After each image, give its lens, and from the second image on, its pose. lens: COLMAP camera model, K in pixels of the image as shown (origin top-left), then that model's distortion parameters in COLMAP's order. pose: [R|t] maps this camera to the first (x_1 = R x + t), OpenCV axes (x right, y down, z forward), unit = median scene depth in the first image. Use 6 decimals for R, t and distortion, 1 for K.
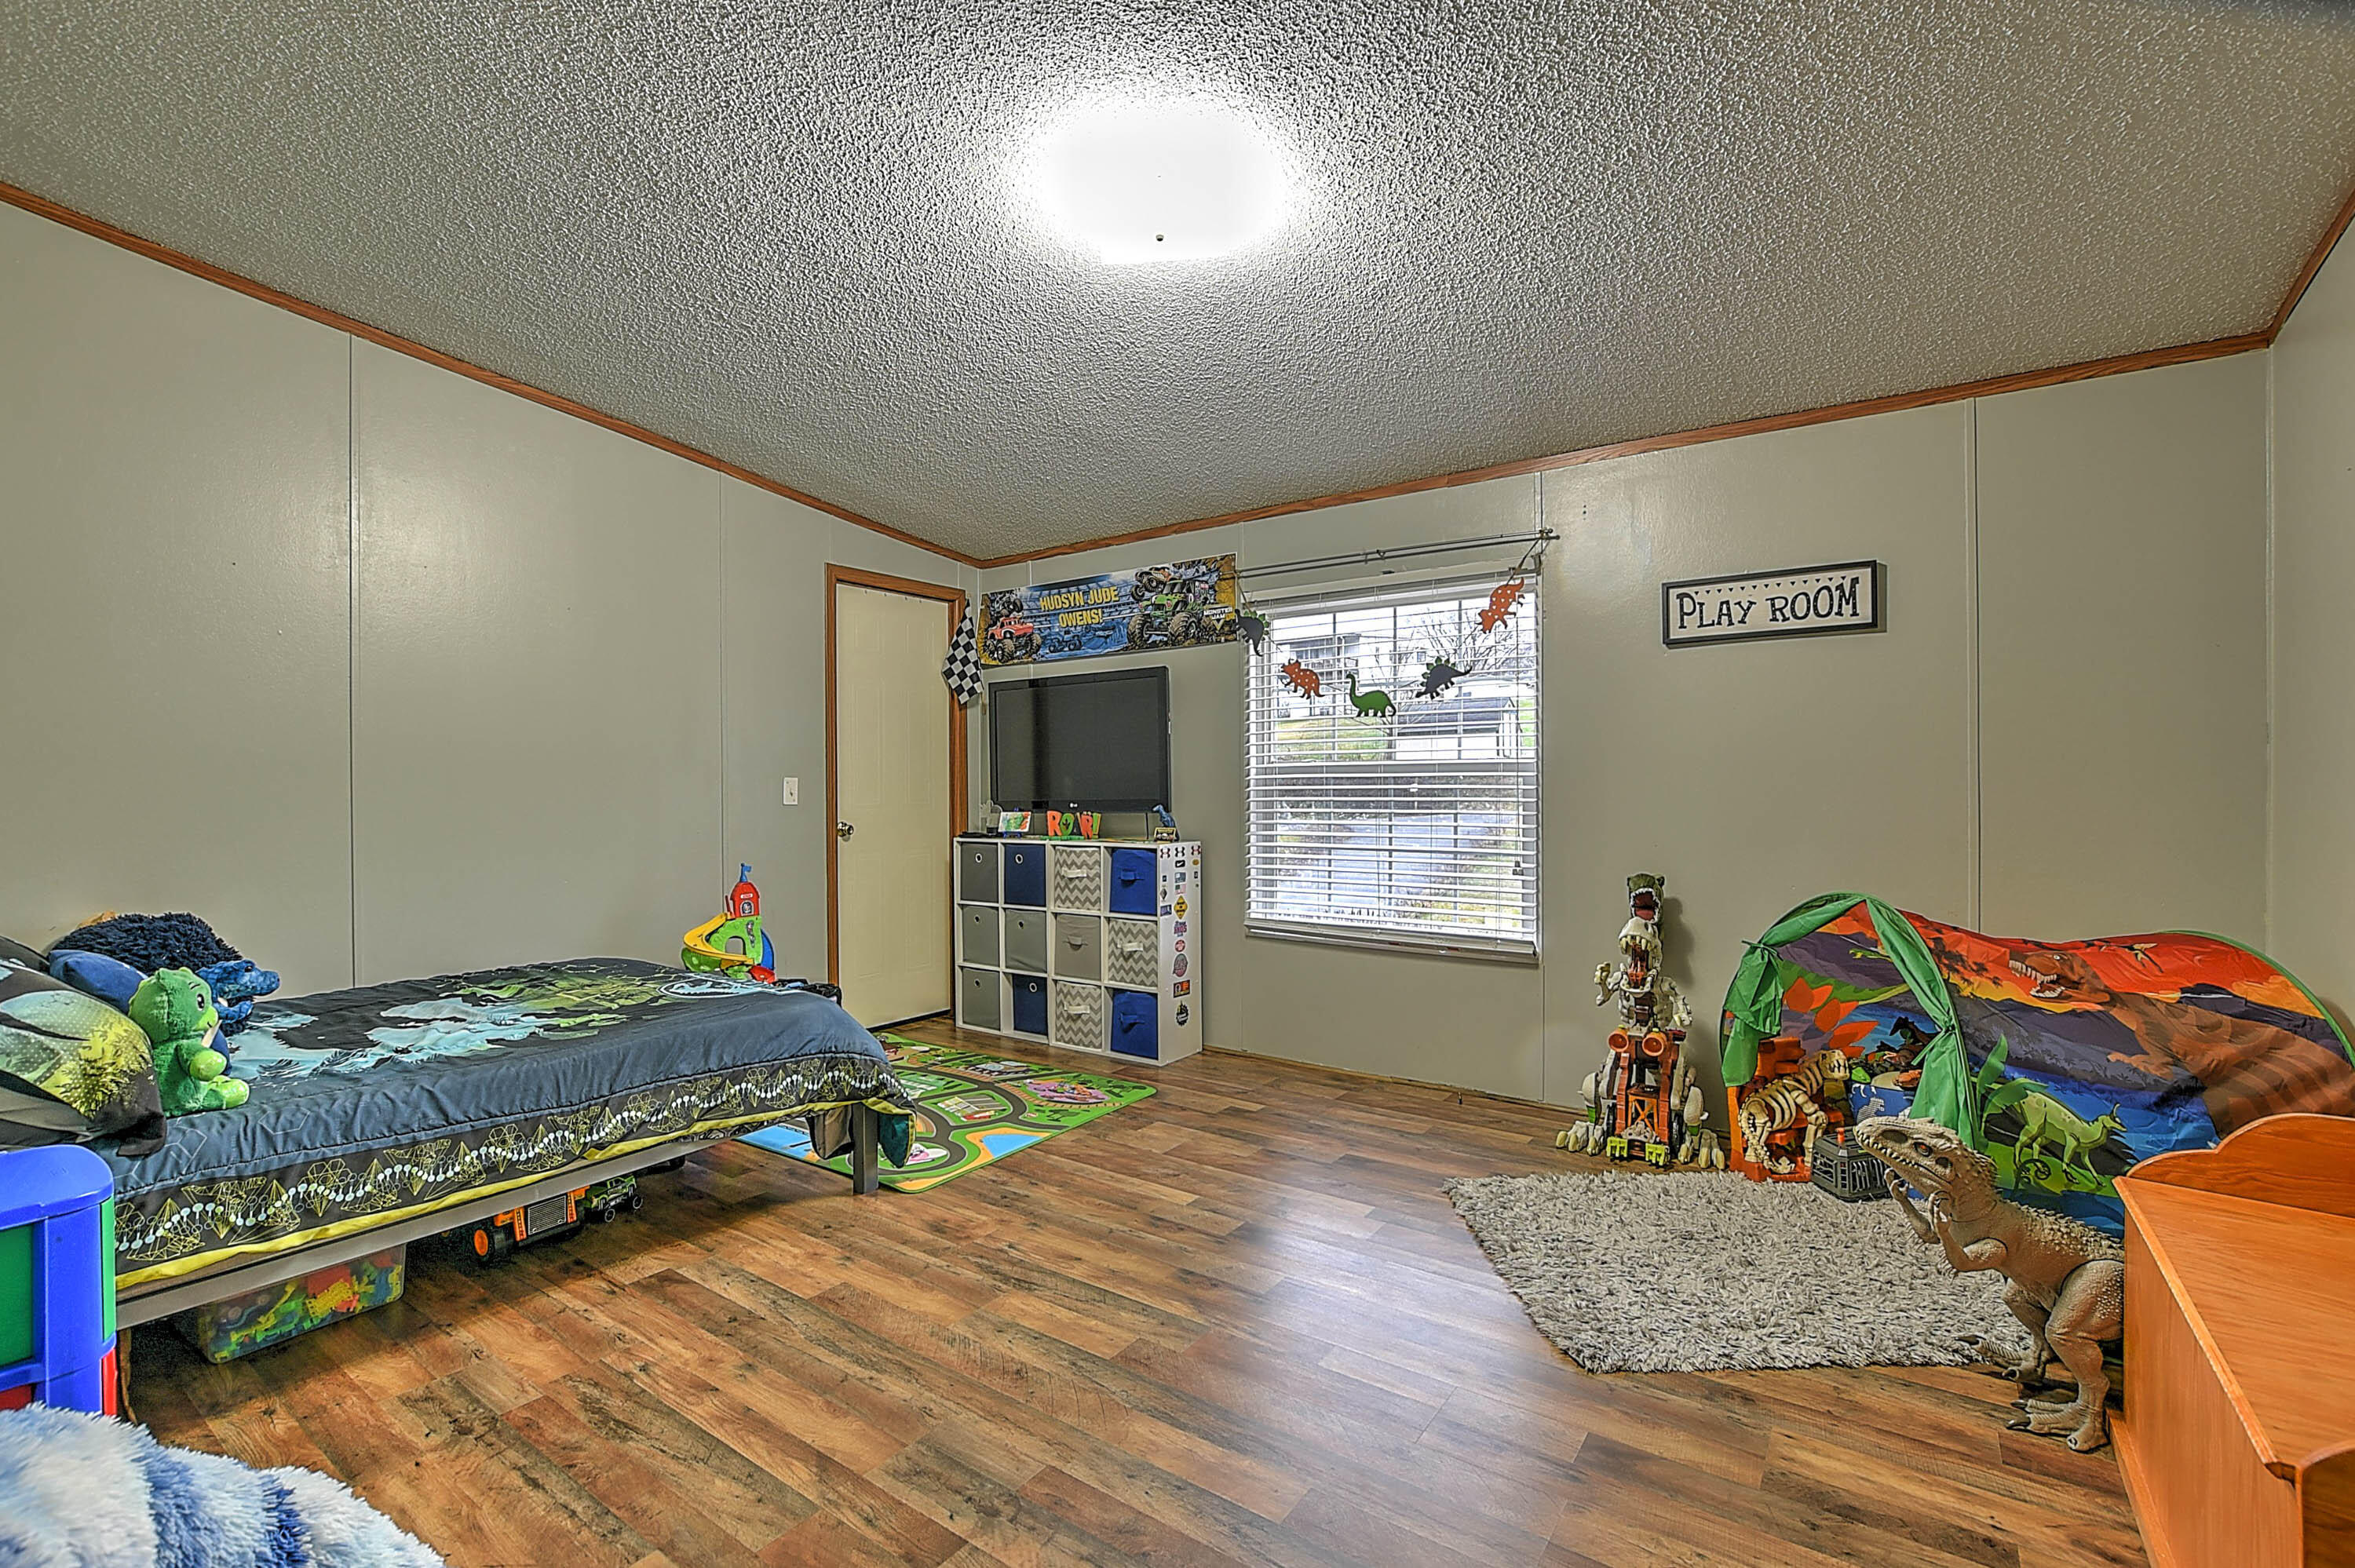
lens RADIAL K [[1044.0, 0, 1161.7], [0, 1044.0, 790.4], [0, 0, 1]] dist [-0.024631, 0.005813]
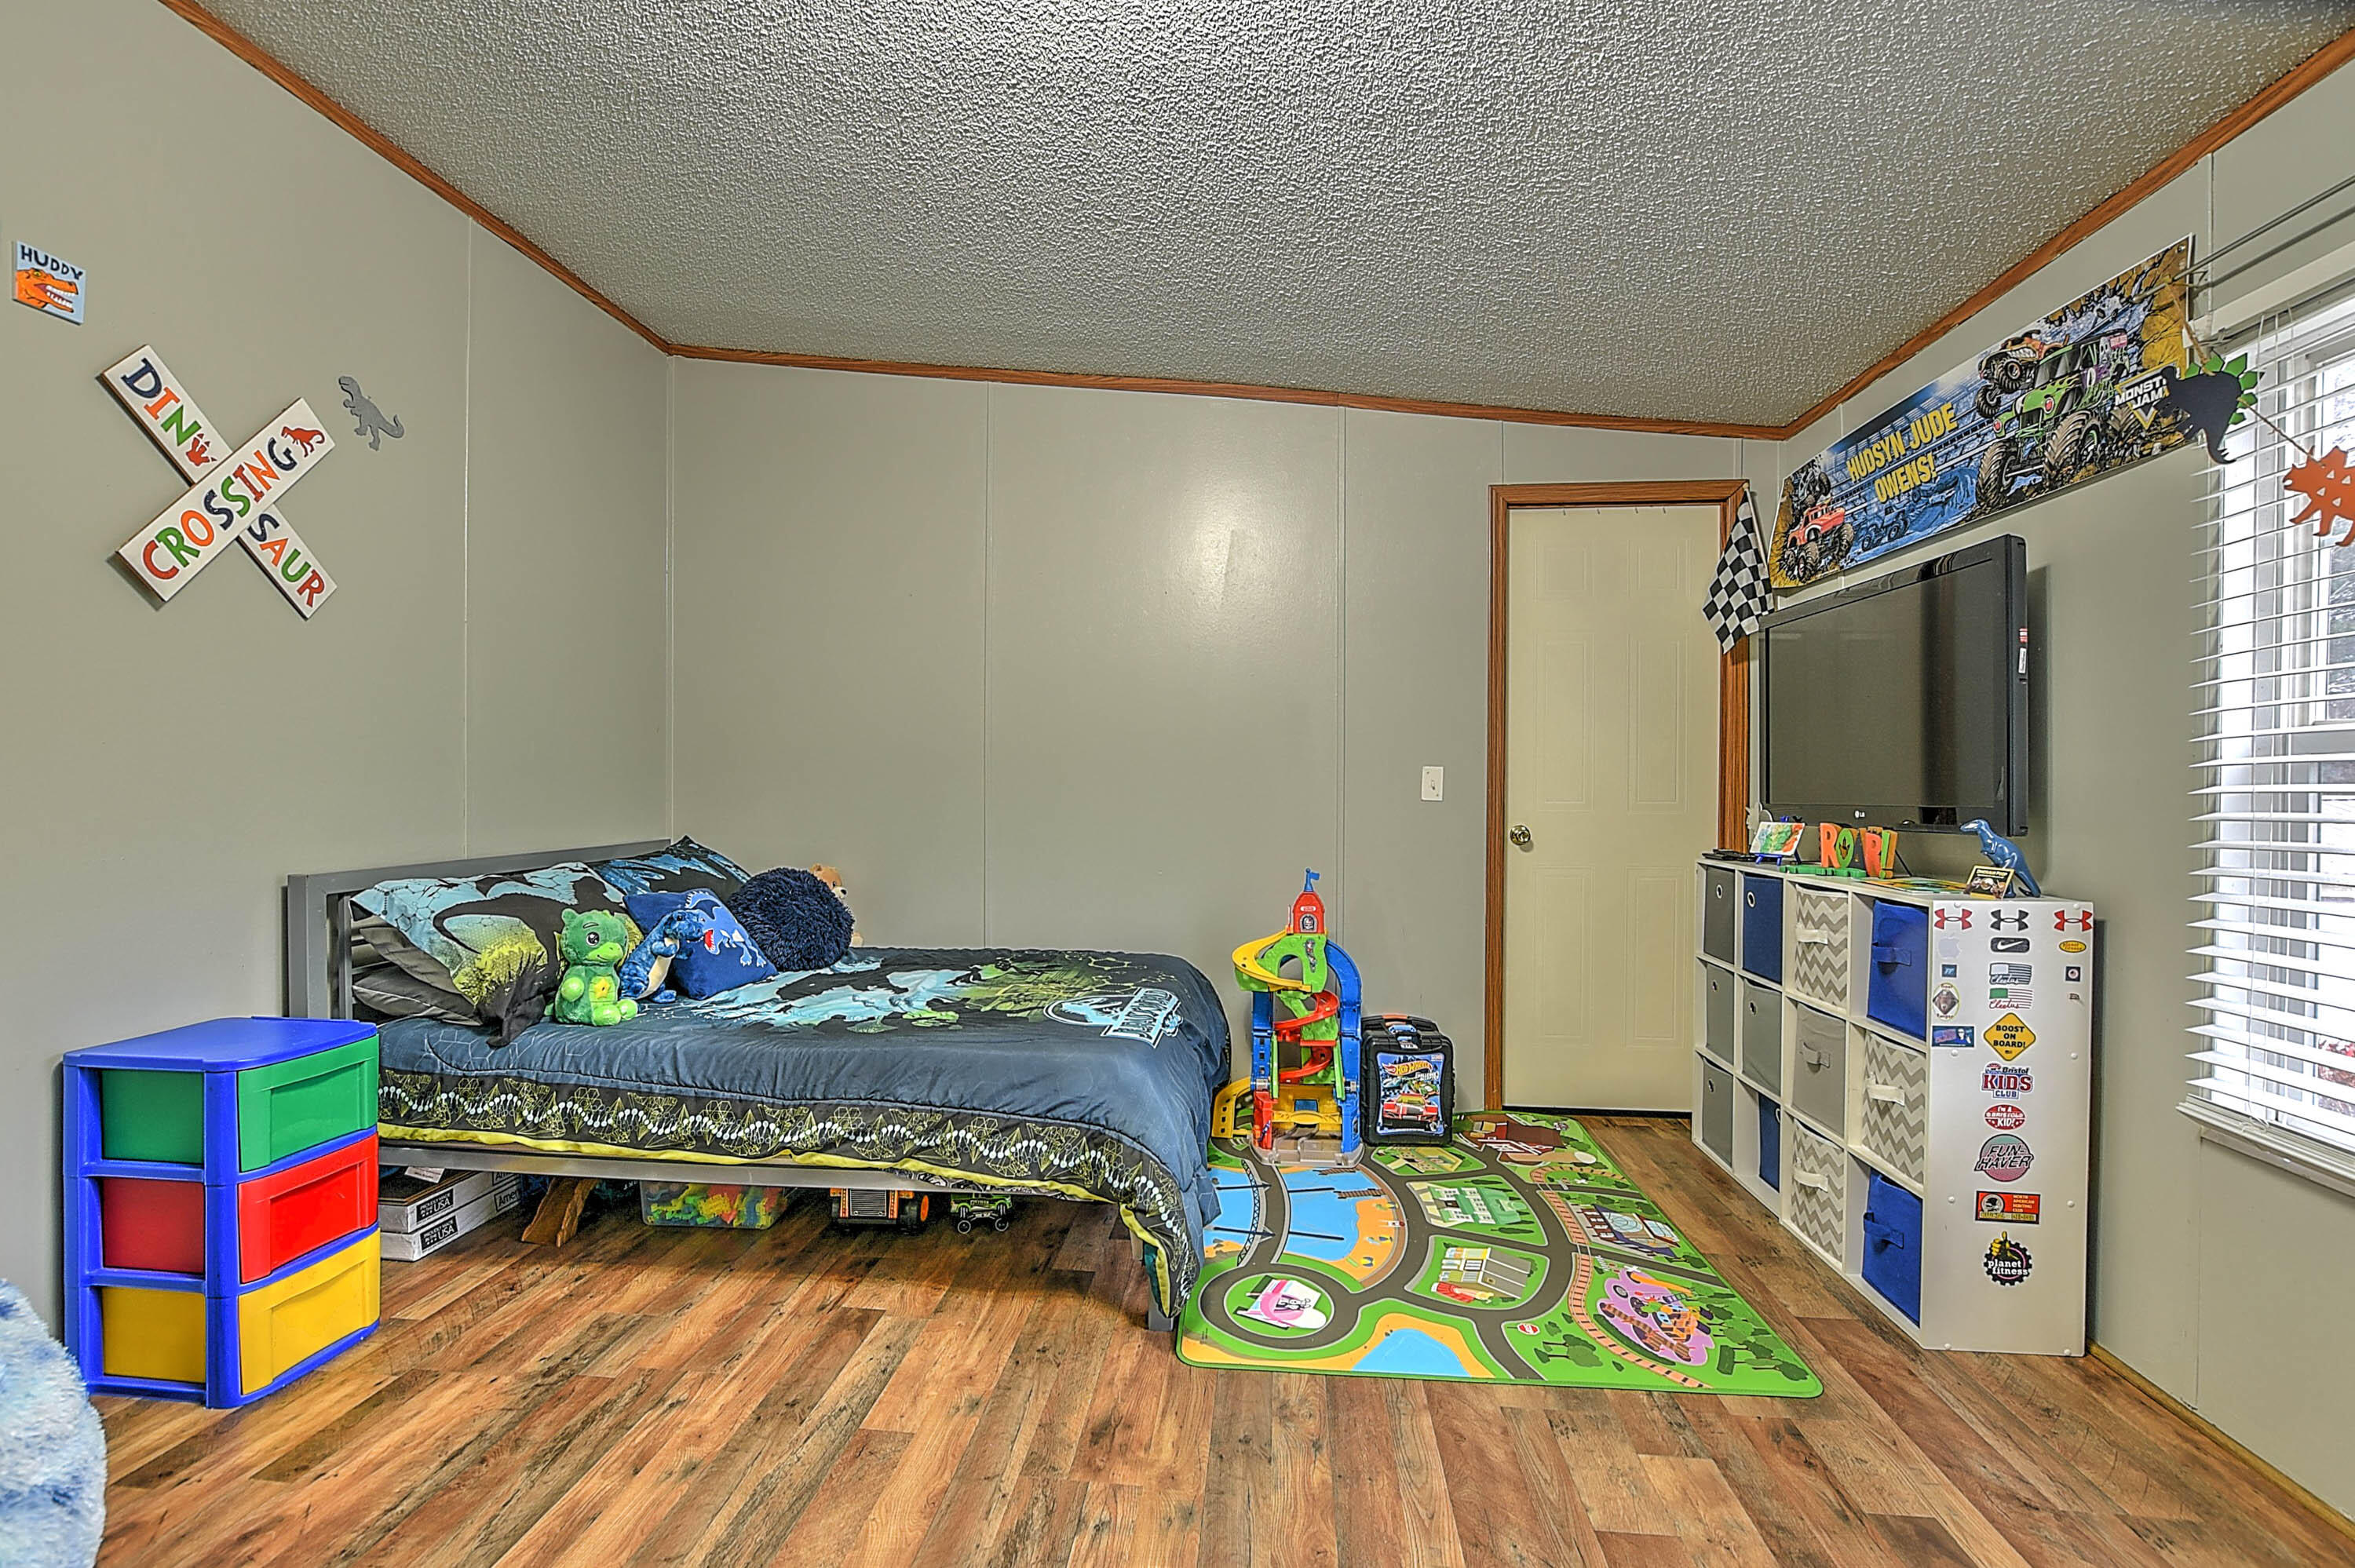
lens RADIAL K [[1044.0, 0, 1161.7], [0, 1044.0, 790.4], [0, 0, 1]] dist [-0.024631, 0.005813]
pose [[0.490212, 0.015922, -0.871458, 0.235041], [-0.012164, 0.999861, 0.011425, -0.000681], [0.871518, 0.005000, 0.490337, 0.433381]]
